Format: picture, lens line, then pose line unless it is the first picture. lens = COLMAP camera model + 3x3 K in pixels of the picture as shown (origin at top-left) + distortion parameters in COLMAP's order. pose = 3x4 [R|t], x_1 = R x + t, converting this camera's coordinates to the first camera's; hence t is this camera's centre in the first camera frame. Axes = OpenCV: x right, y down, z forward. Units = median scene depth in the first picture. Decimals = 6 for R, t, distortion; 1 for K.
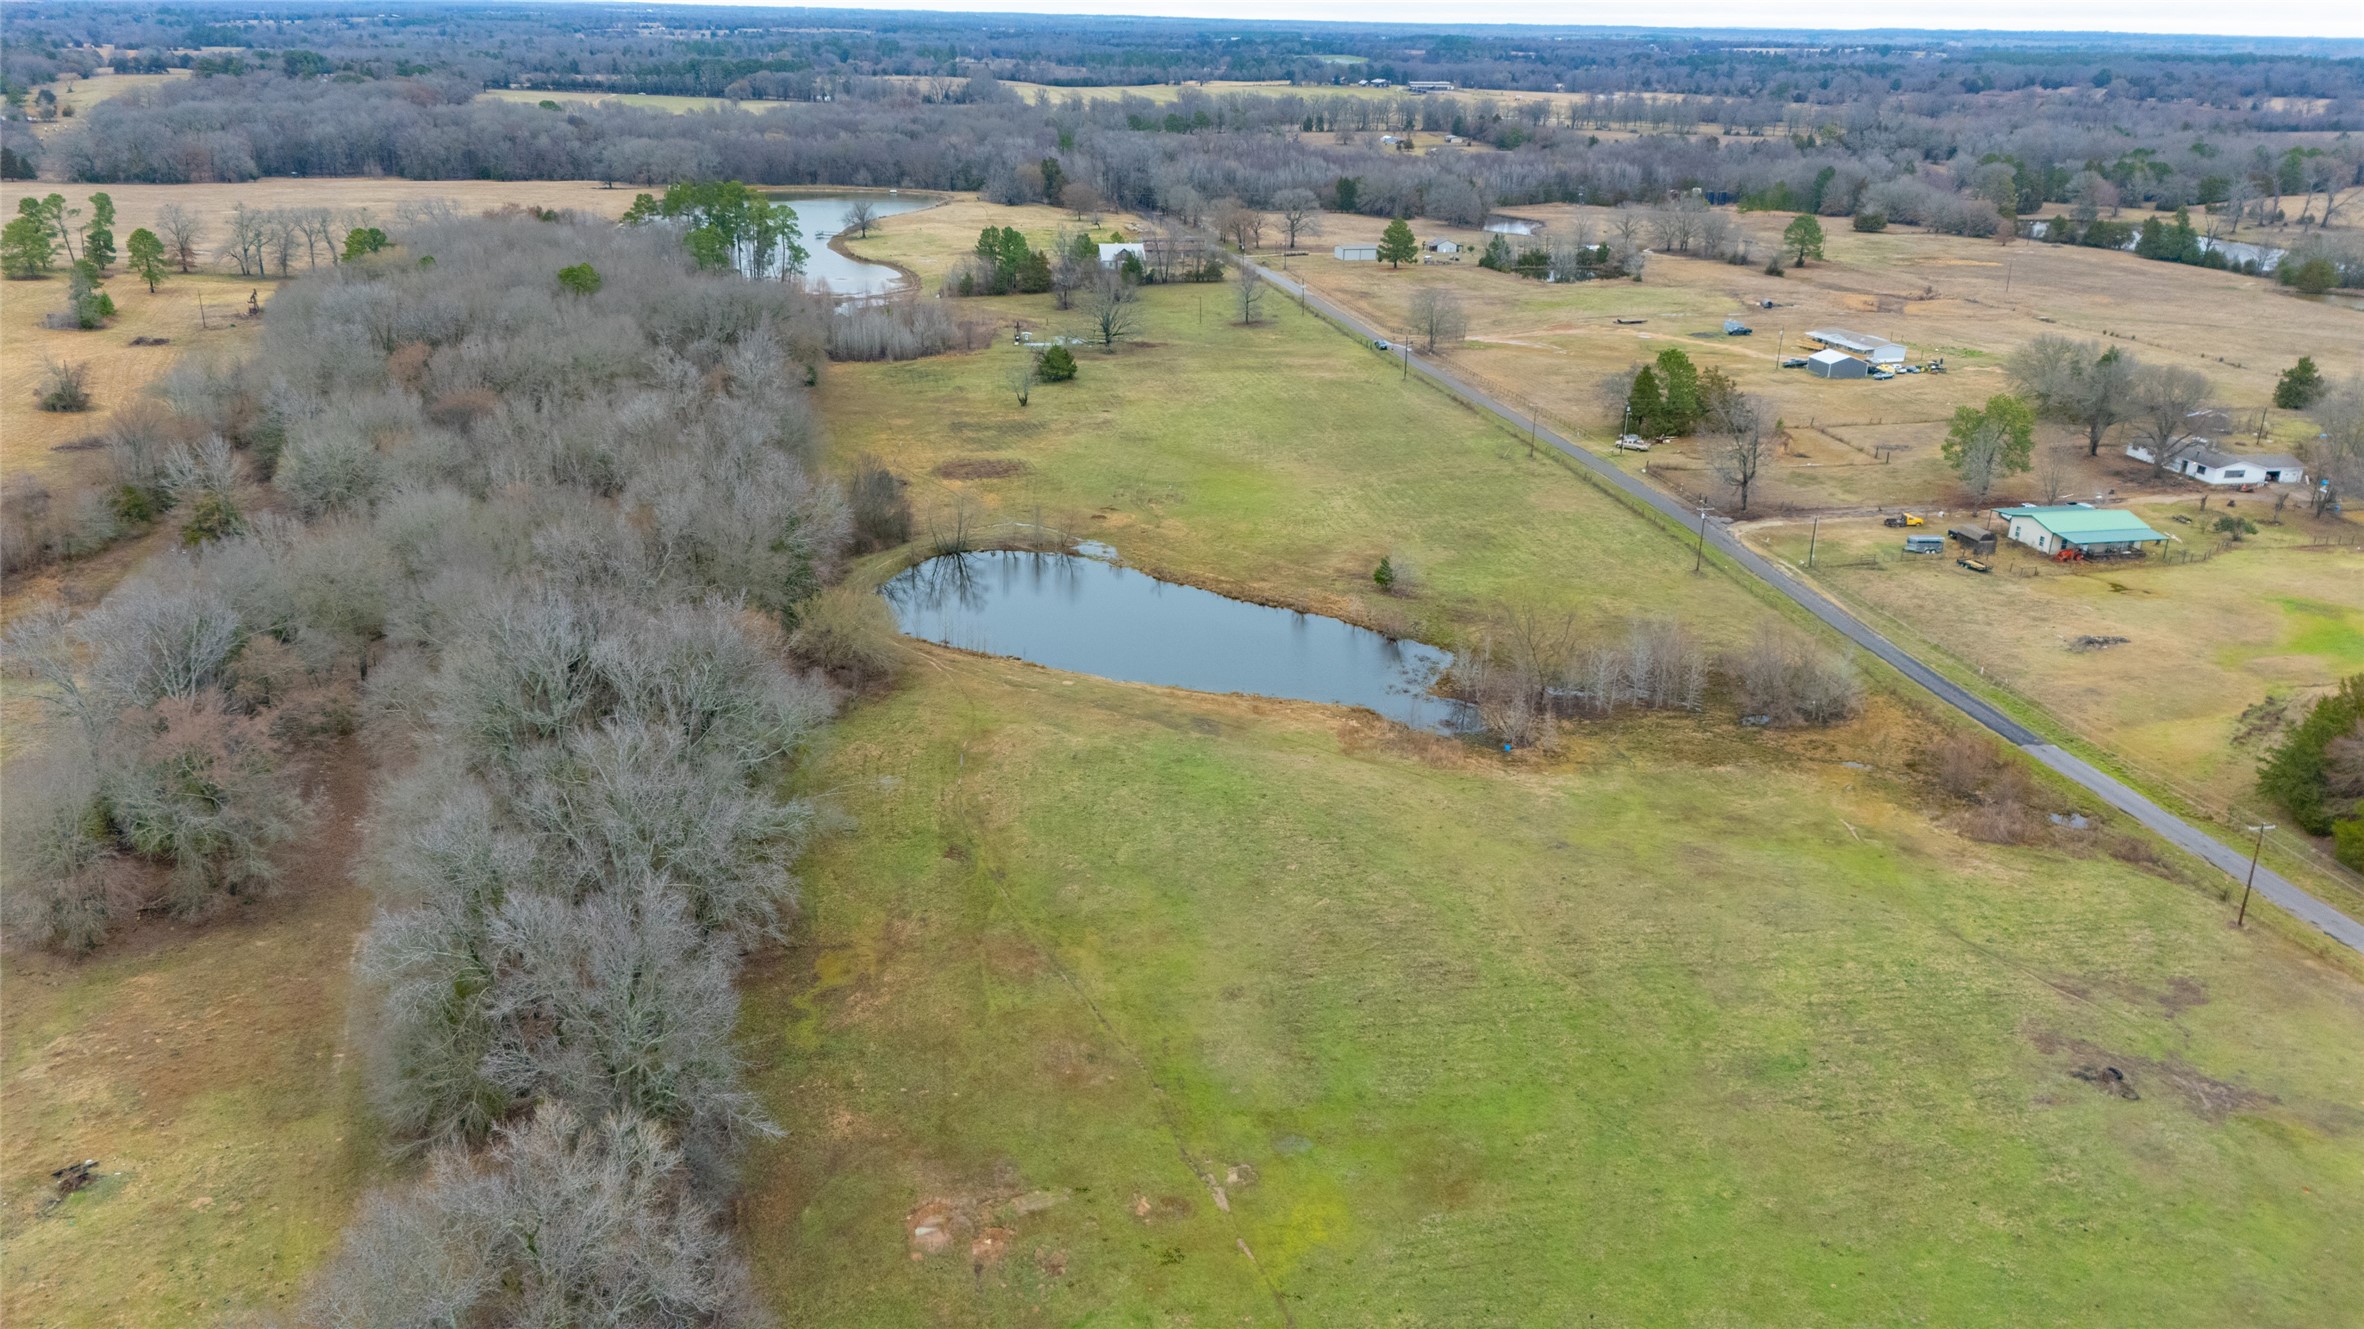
lens RADIAL K [[1726.5, 0, 1182.0], [0, 1726.5, 664.5], [0, 0, 1]] dist [0.079879, -0.069923]
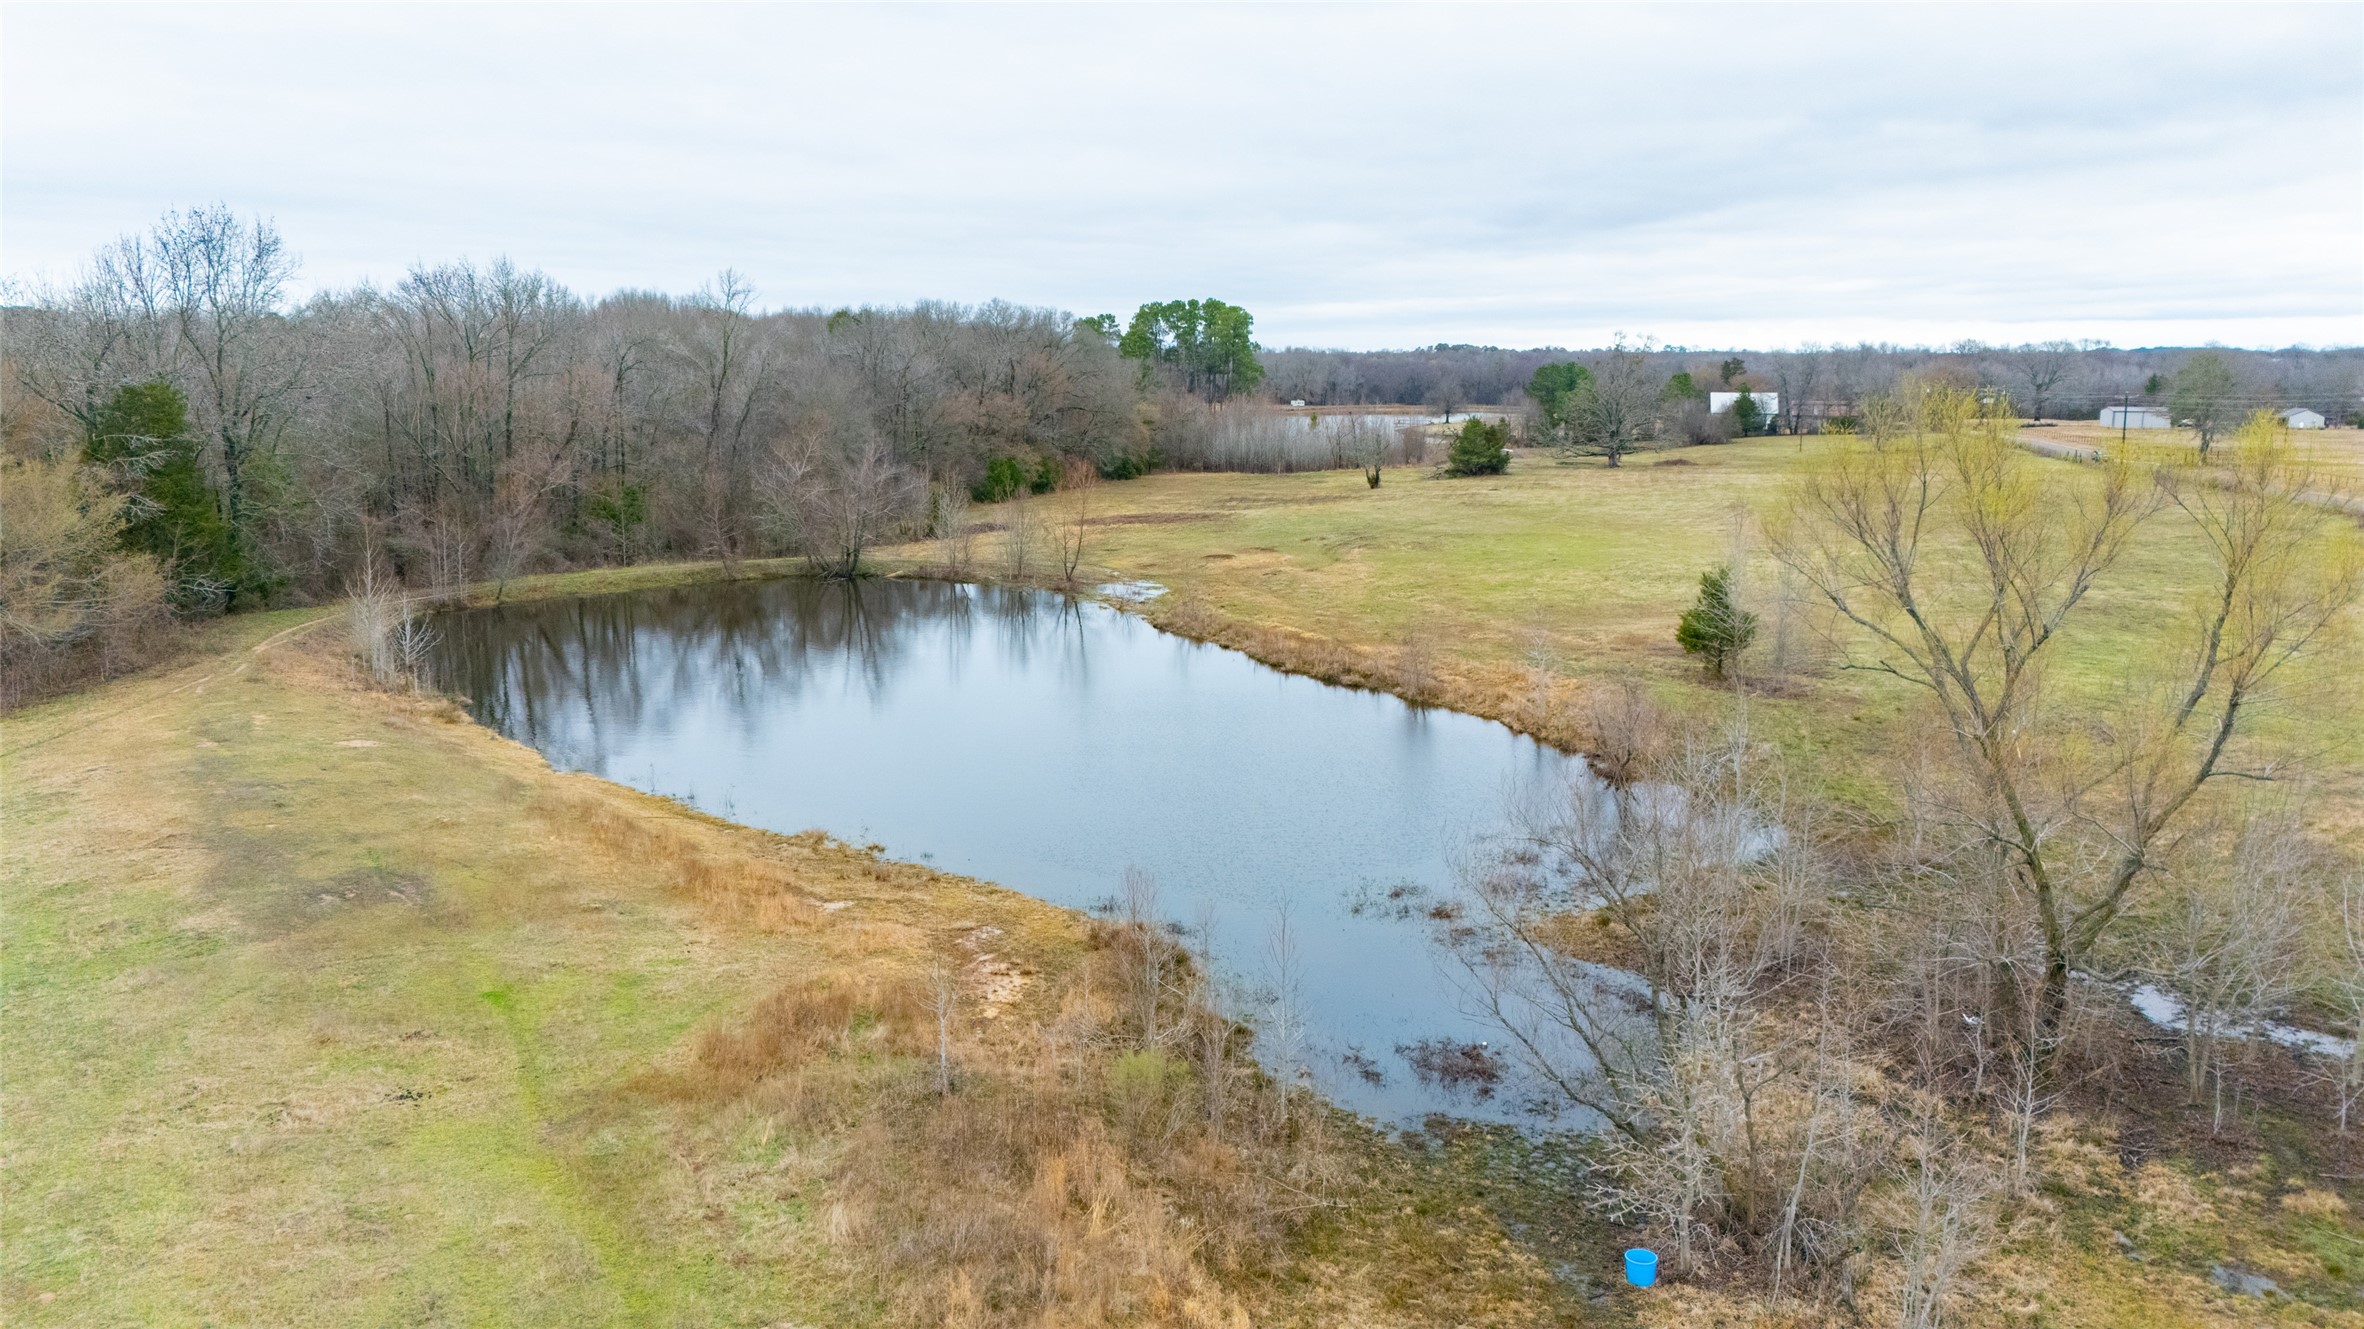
lens RADIAL K [[1730.5, 0, 1182.0], [0, 1730.5, 664.5], [0, 0, 1]] dist [0.073791, -0.058120]
pose [[0.898416, 0.059128, -0.435147, 0.092629], [-0.139682, 0.977908, -0.155512, 0.011244], [0.416339, 0.200497, 0.886828, 0.361261]]
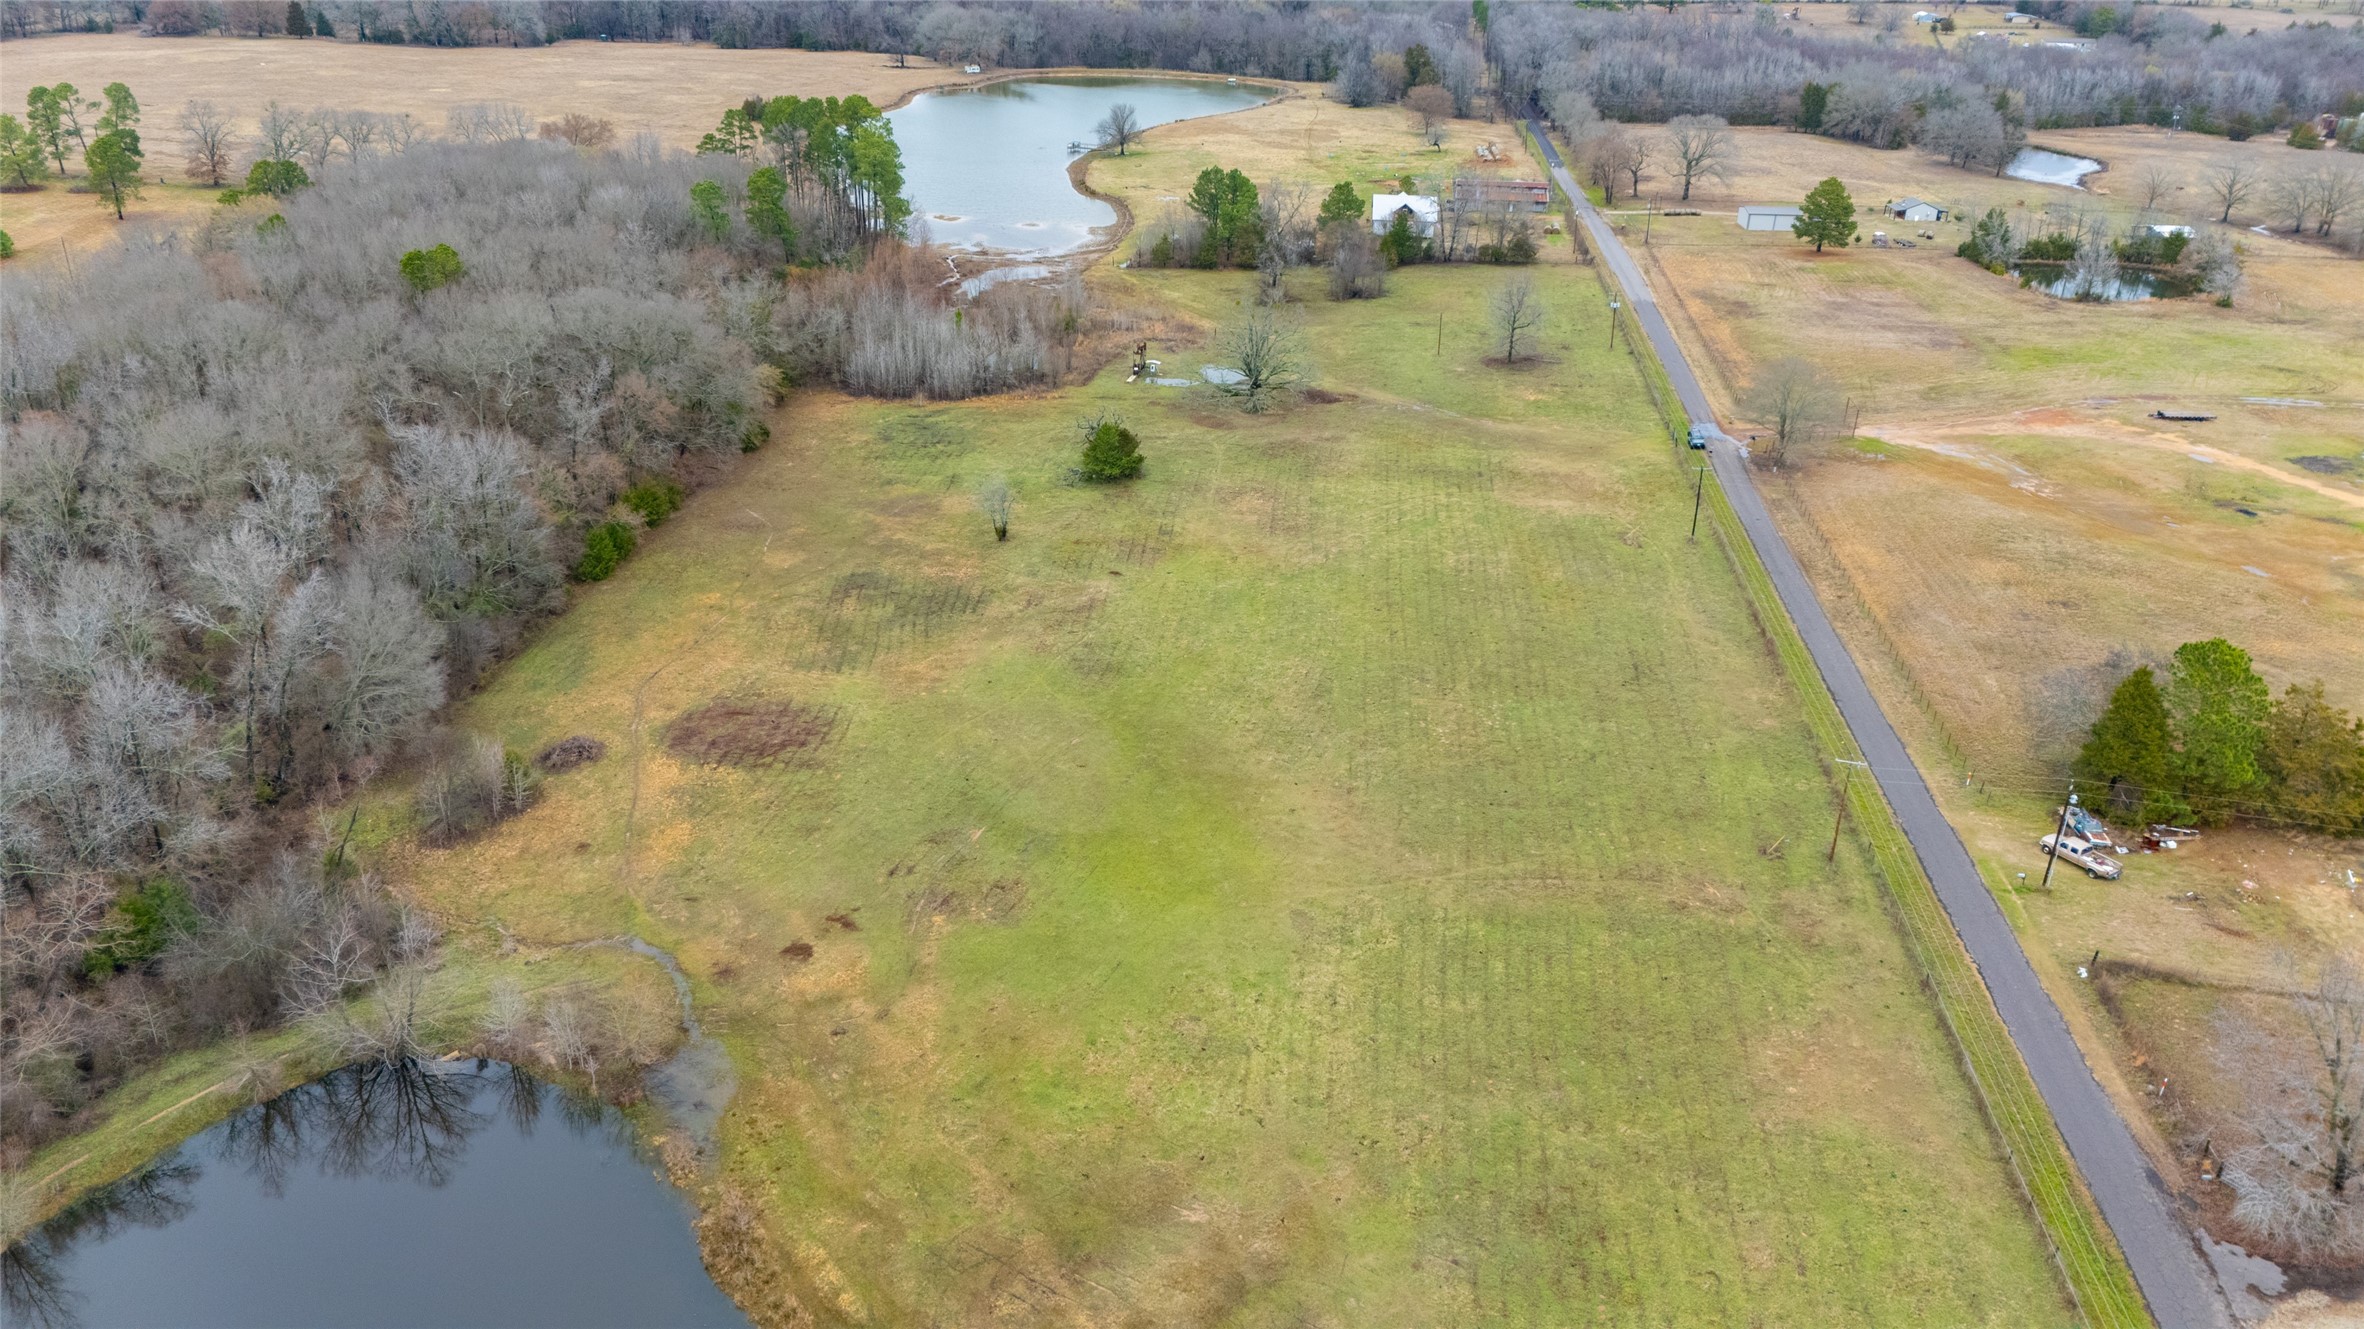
lens RADIAL K [[1730.5, 0, 1182.0], [0, 1730.5, 664.5], [0, 0, 1]] dist [0.073791, -0.058120]
pose [[0.957415, 0.124930, -0.260287, 0.104607], [-0.103936, 0.990229, 0.092973, -0.136292], [0.269359, -0.061960, 0.961045, 0.353073]]
